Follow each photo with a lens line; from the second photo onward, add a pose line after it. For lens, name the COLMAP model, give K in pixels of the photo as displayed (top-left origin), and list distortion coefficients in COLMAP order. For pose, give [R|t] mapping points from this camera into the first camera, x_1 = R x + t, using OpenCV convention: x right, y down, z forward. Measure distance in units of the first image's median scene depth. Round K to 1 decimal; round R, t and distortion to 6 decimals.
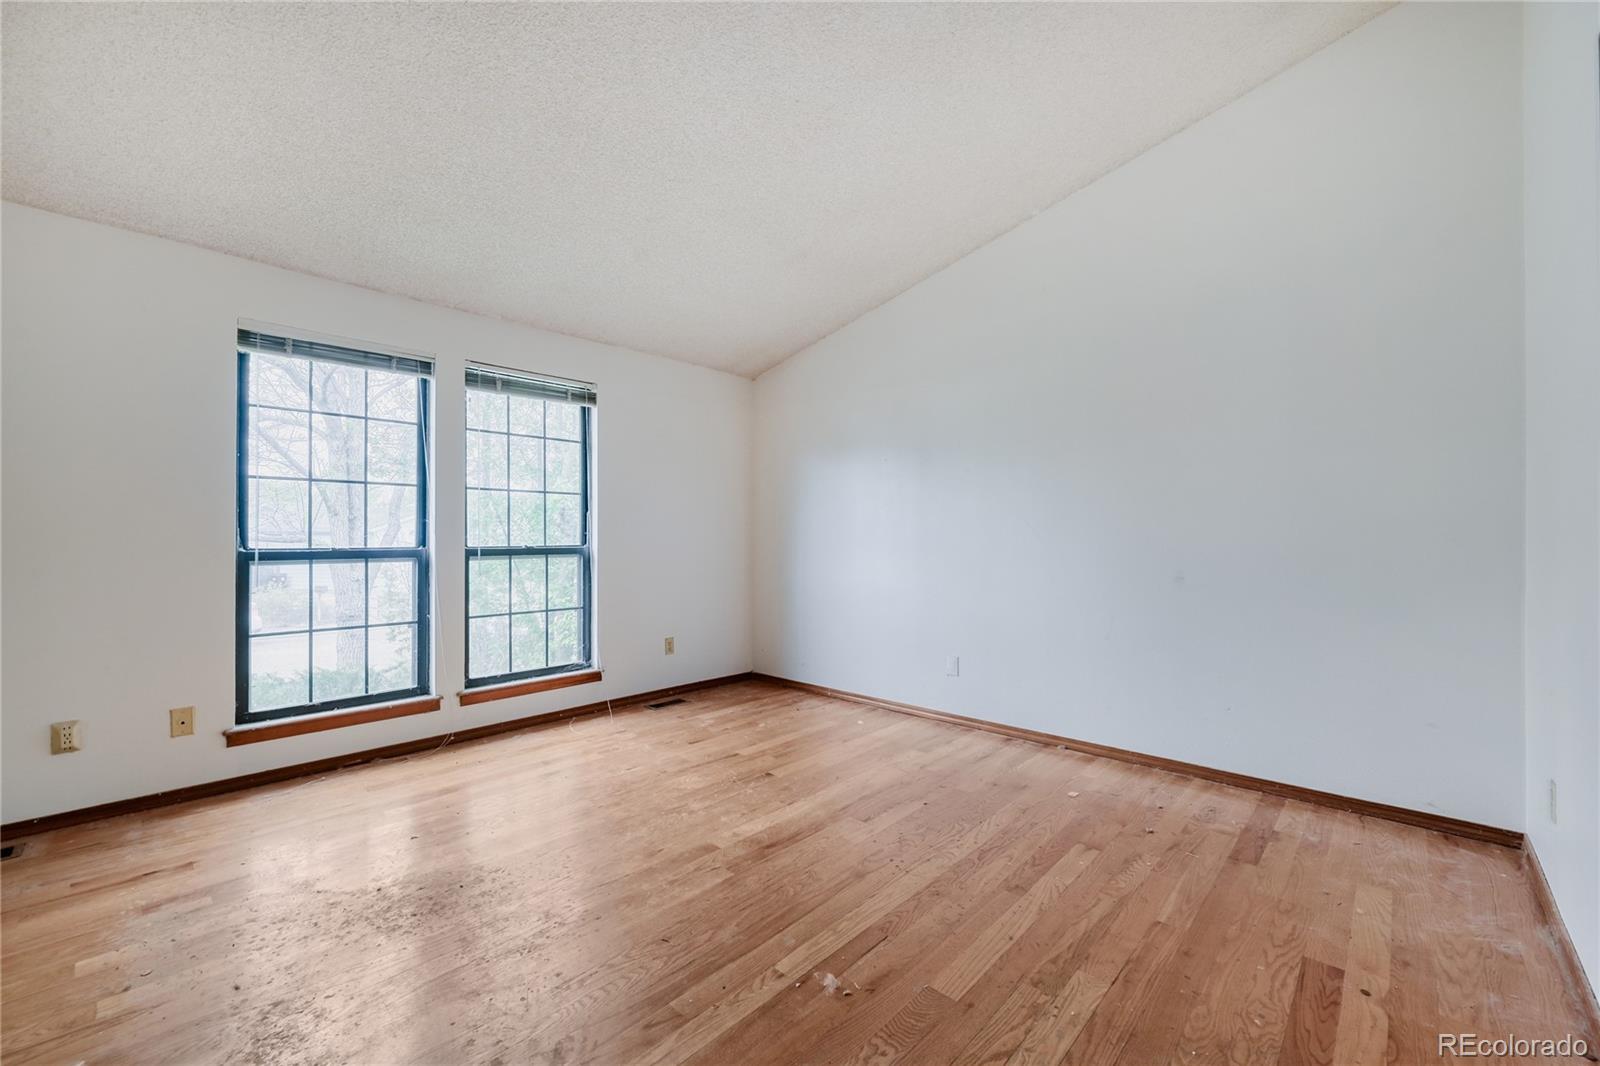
lens RADIAL K [[632.3, 0, 802.6], [0, 632.3, 536.6], [0, 0, 1]] dist [-0.000505, -0.000080]
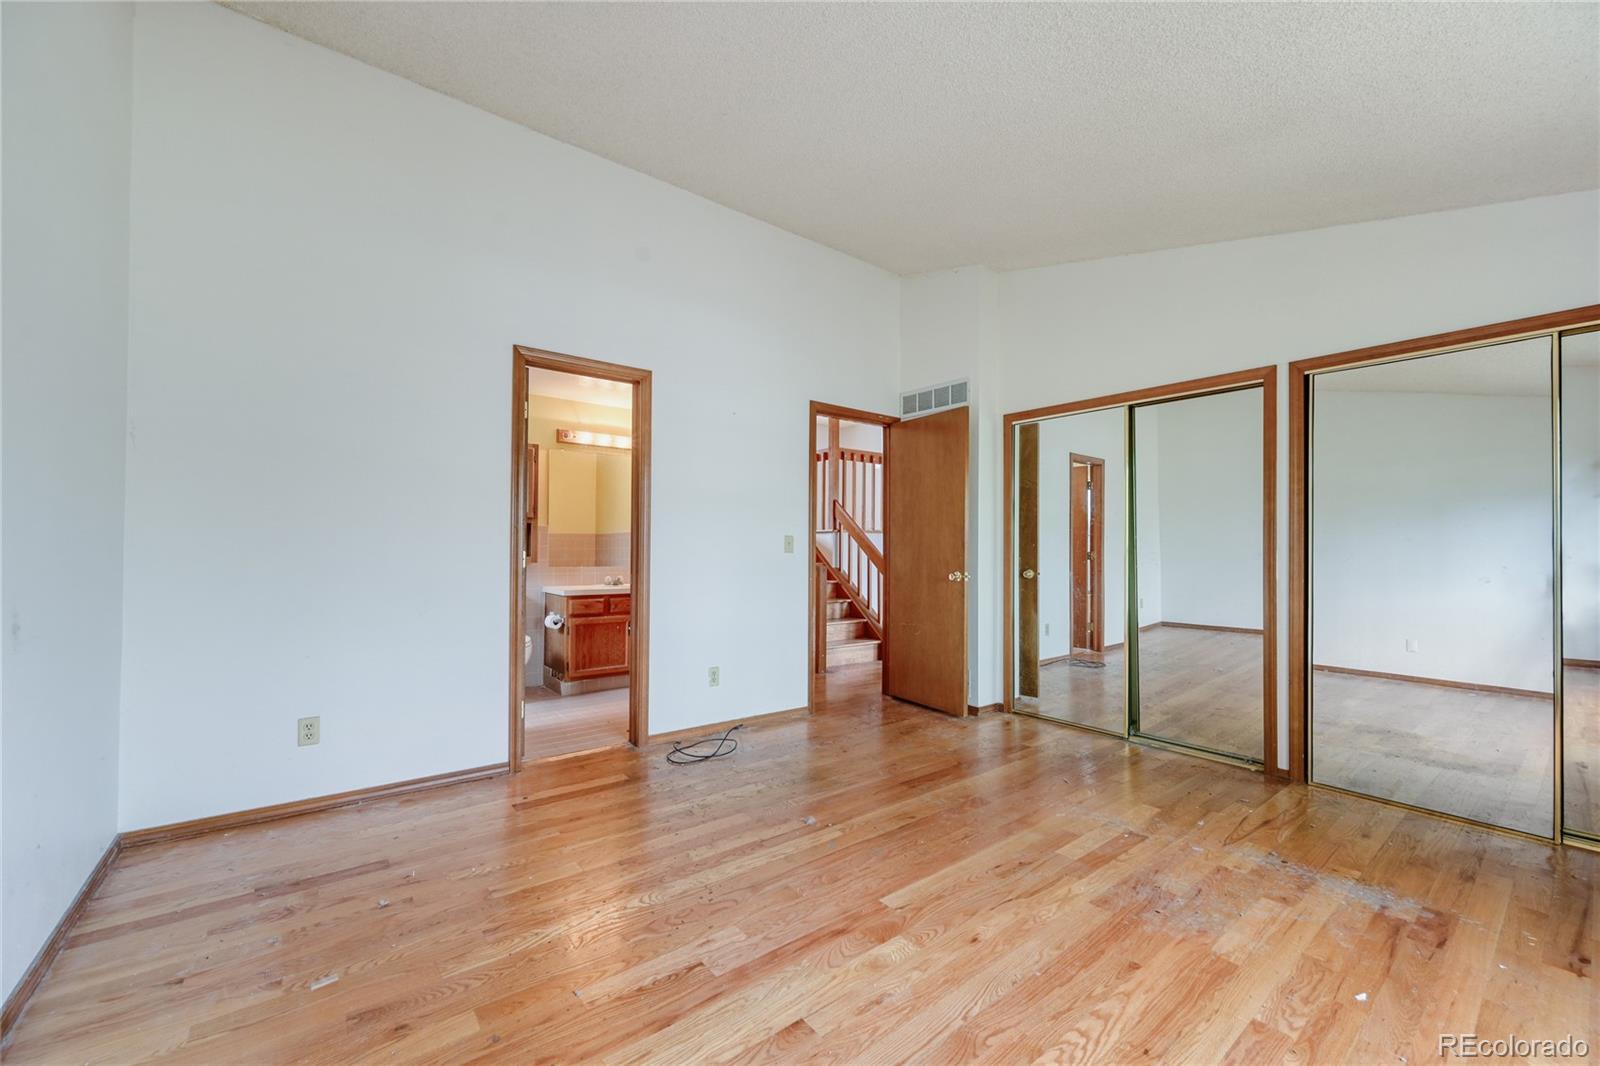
lens RADIAL K [[632.3, 0, 805.9], [0, 632.3, 539.3], [0, 0, 1]] dist [-0.000505, -0.000080]
pose [[-0.988604, -0.001011, 0.150539, -0.129458], [-0.003106, 0.999902, -0.013681, -0.005732], [-0.150510, -0.013993, -0.988509, 1.784842]]
